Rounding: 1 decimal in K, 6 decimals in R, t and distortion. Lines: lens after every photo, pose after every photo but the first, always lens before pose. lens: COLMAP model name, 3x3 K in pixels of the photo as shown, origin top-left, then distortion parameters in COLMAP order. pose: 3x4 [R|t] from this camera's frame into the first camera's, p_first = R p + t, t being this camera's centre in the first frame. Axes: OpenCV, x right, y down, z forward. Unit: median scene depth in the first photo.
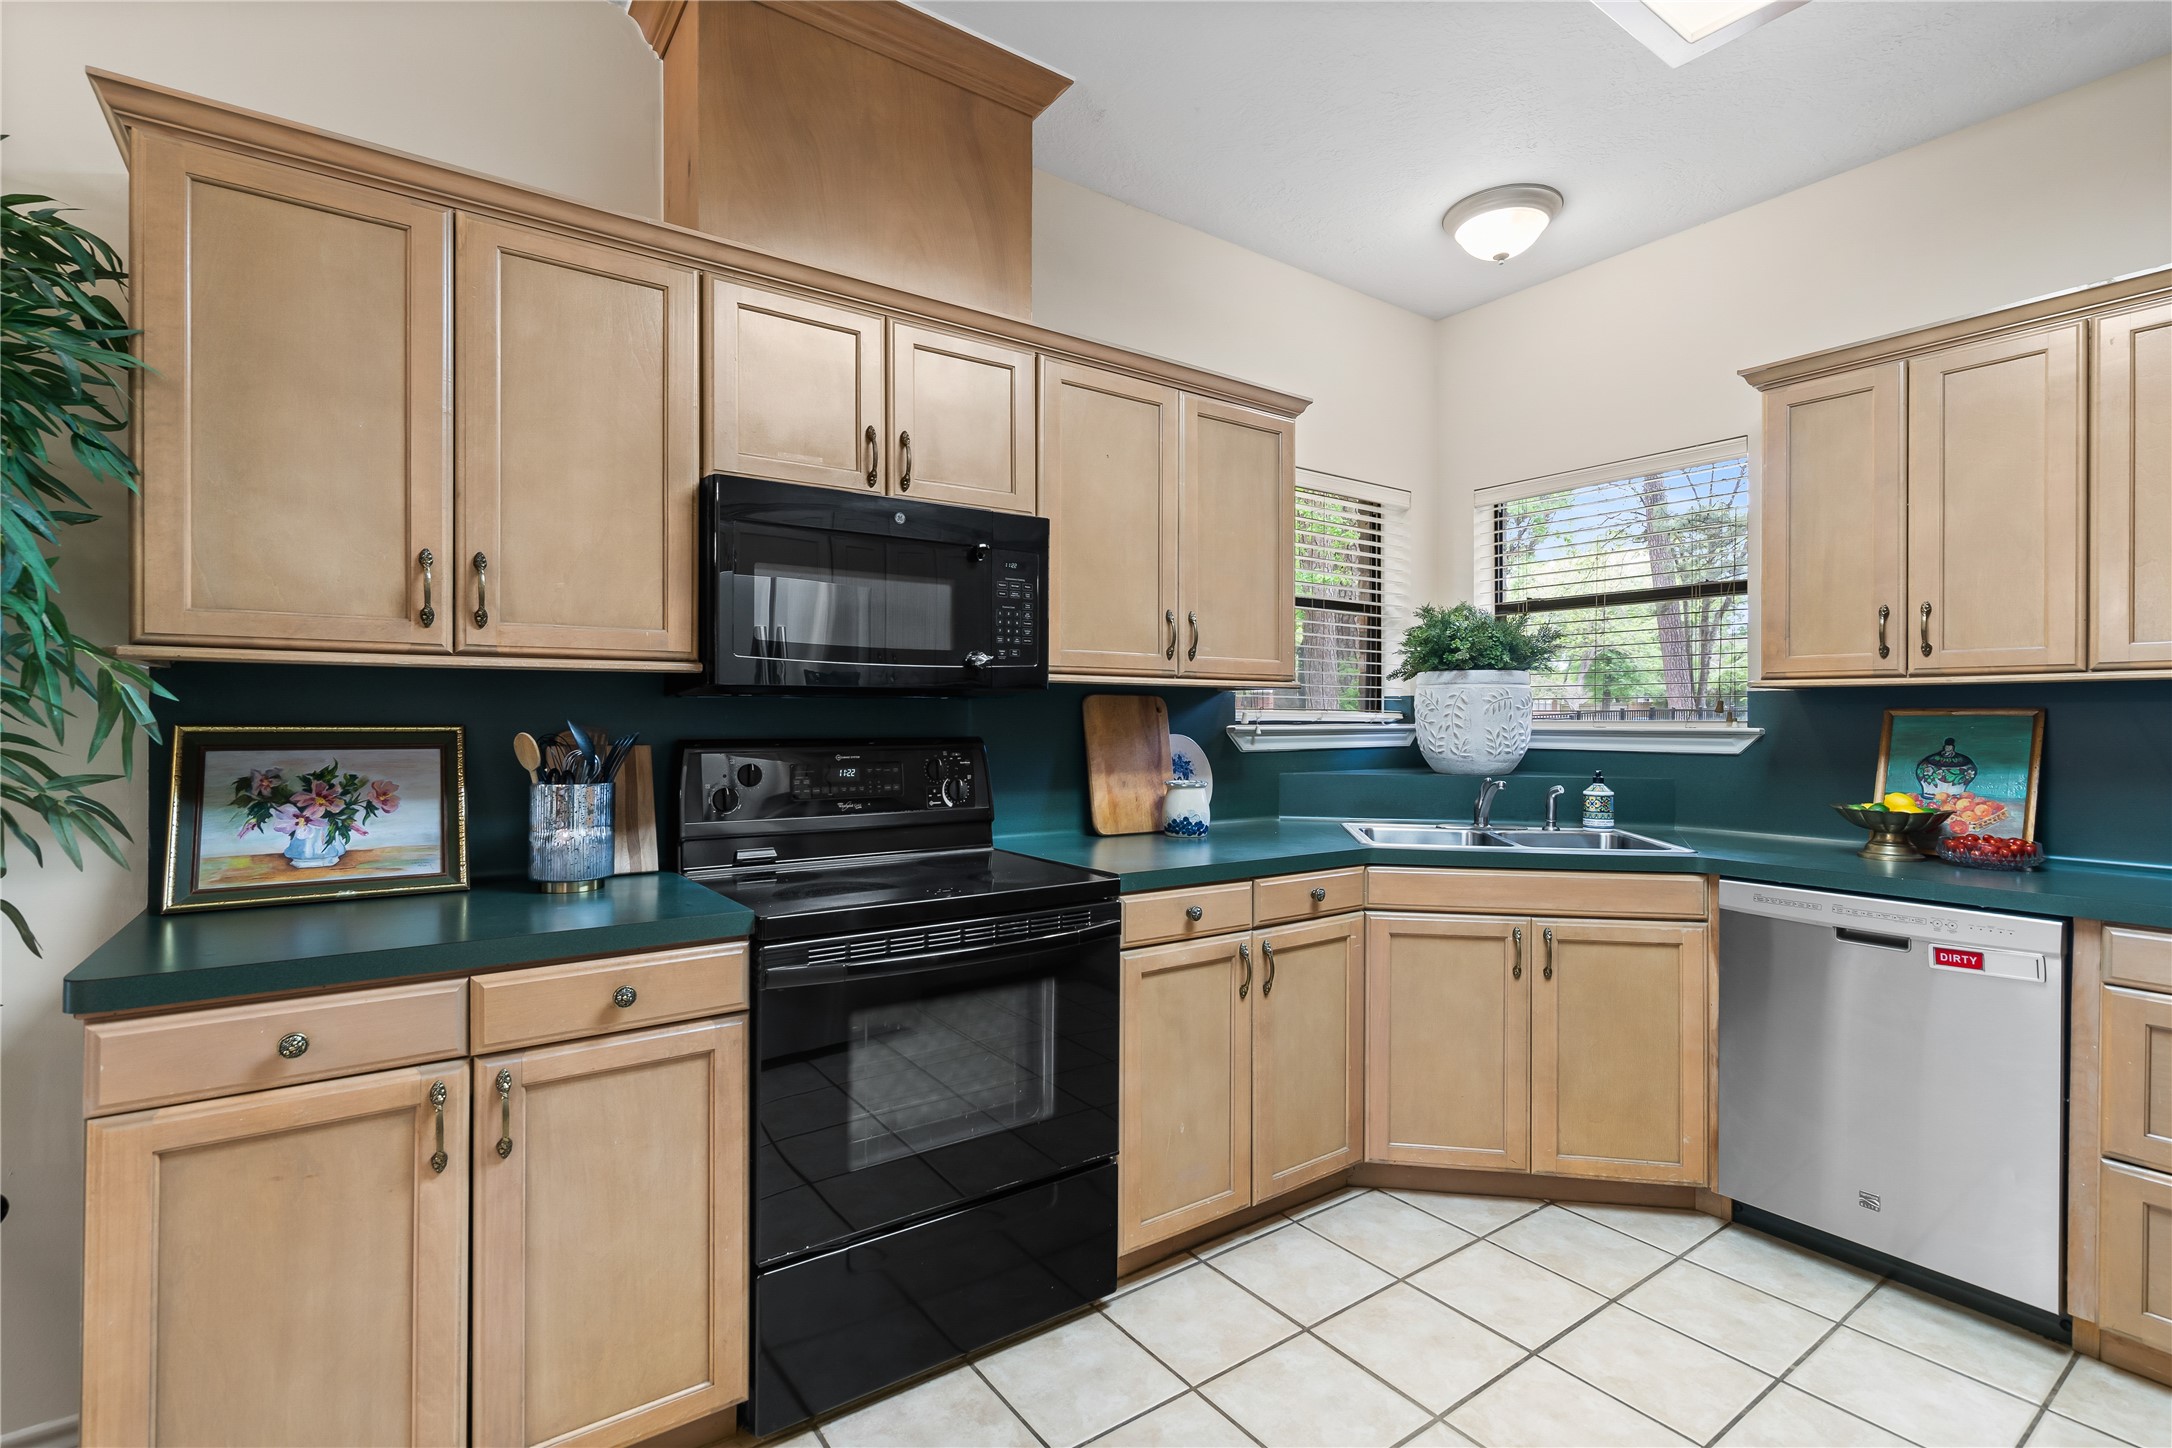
lens RADIAL K [[998.7, 0, 1079.0], [0, 998.7, 720.1], [0, 0, 1]] dist [-0.002205, 0.002608]
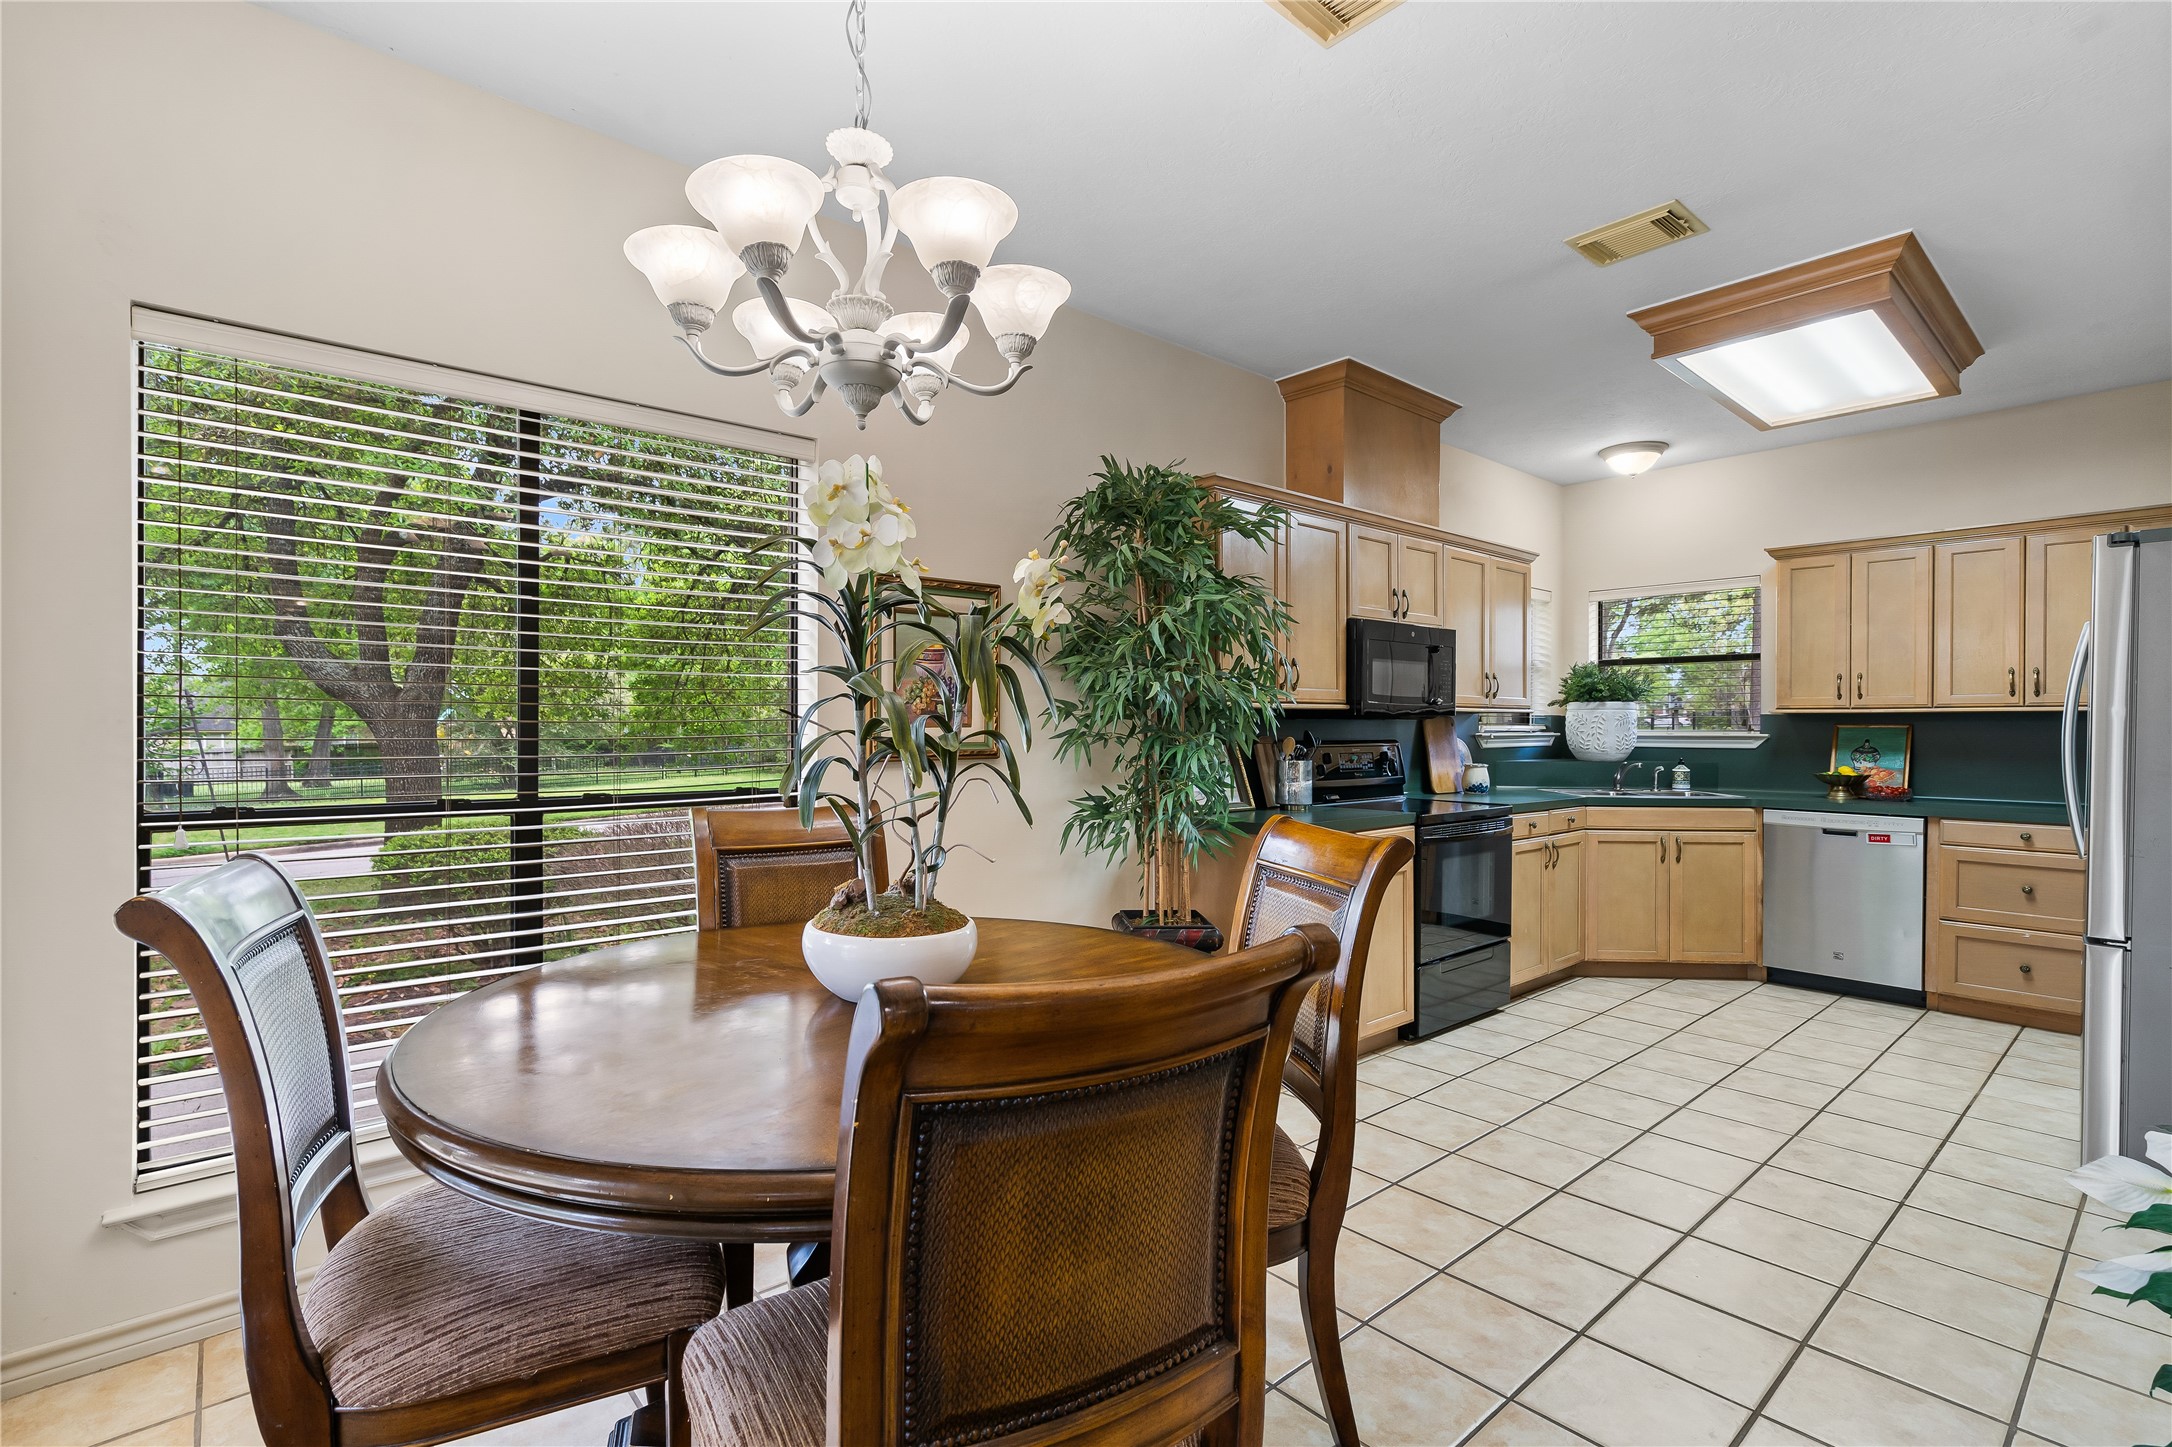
lens RADIAL K [[998.7, 0, 1069.6], [0, 998.7, 731.2], [0, 0, 1]] dist [-0.002205, 0.002608]
pose [[0.996040, -0.003195, 0.088852, -0.955122], [0.002915, 0.999990, 0.003278, -0.008726], [-0.088862, -0.003006, 0.996039, -0.903828]]
